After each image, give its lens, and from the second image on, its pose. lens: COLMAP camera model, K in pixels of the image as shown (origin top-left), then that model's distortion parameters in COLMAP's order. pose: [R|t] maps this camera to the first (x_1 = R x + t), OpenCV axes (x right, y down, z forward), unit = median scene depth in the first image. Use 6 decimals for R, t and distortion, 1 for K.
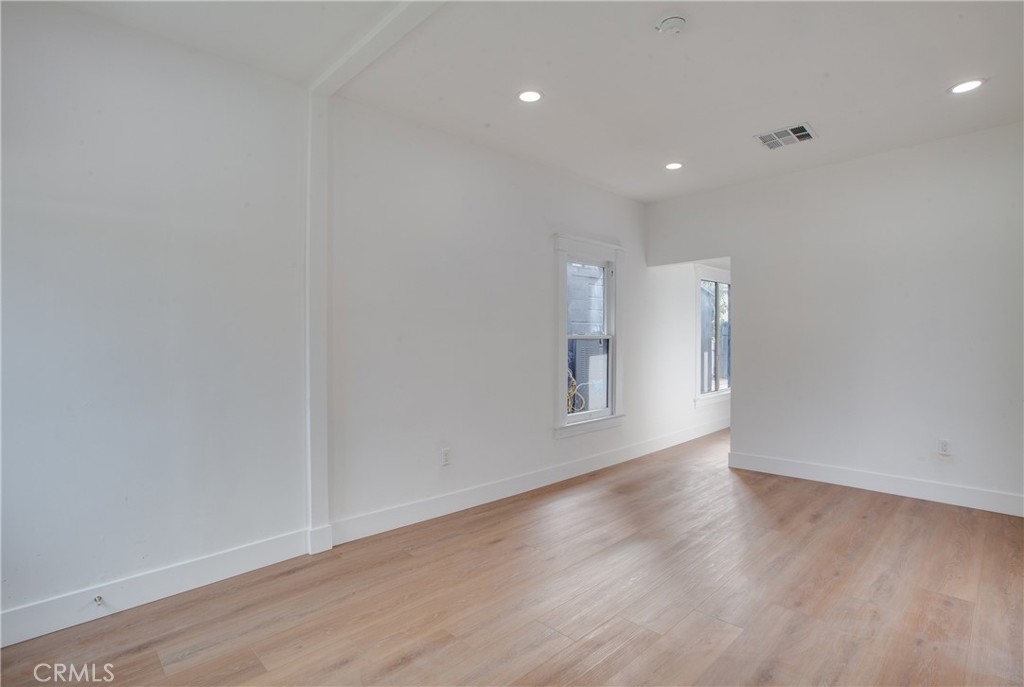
lens RADIAL K [[506.4, 0, 512.0], [0, 506.4, 343.5], [0, 0, 1]] dist [-0.027992, 0.001455]
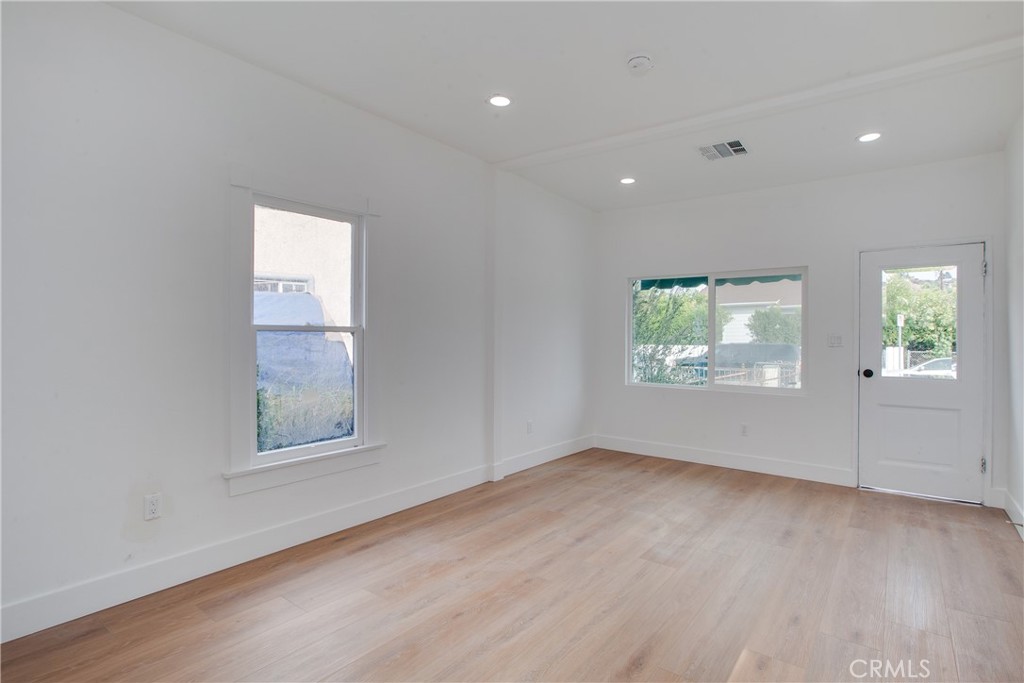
lens RADIAL K [[506.4, 0, 512.0], [0, 506.4, 341.5], [0, 0, 1]] dist [-0.027992, 0.001455]
pose [[-0.991040, -0.001539, -0.133556, 0.682643], [-0.002796, 0.999954, 0.009219, -0.013206], [0.133536, 0.009510, -0.990998, 1.876518]]
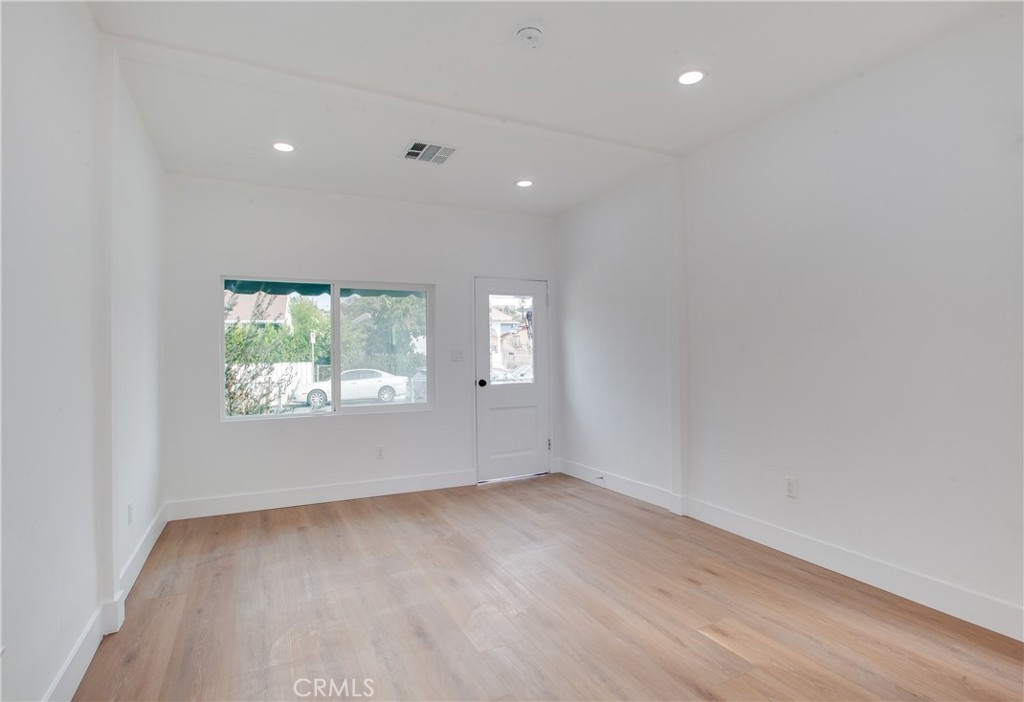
lens RADIAL K [[528.0, 0, 512.0], [0, 528.0, 351.0], [0, 0, 1]] dist [-0.029972, 0.000582]
pose [[-0.316340, 0.005397, -0.948631, 1.173334], [0.014701, 0.999892, 0.000787, -0.017899], [0.948532, -0.013697, -0.316385, 1.151495]]
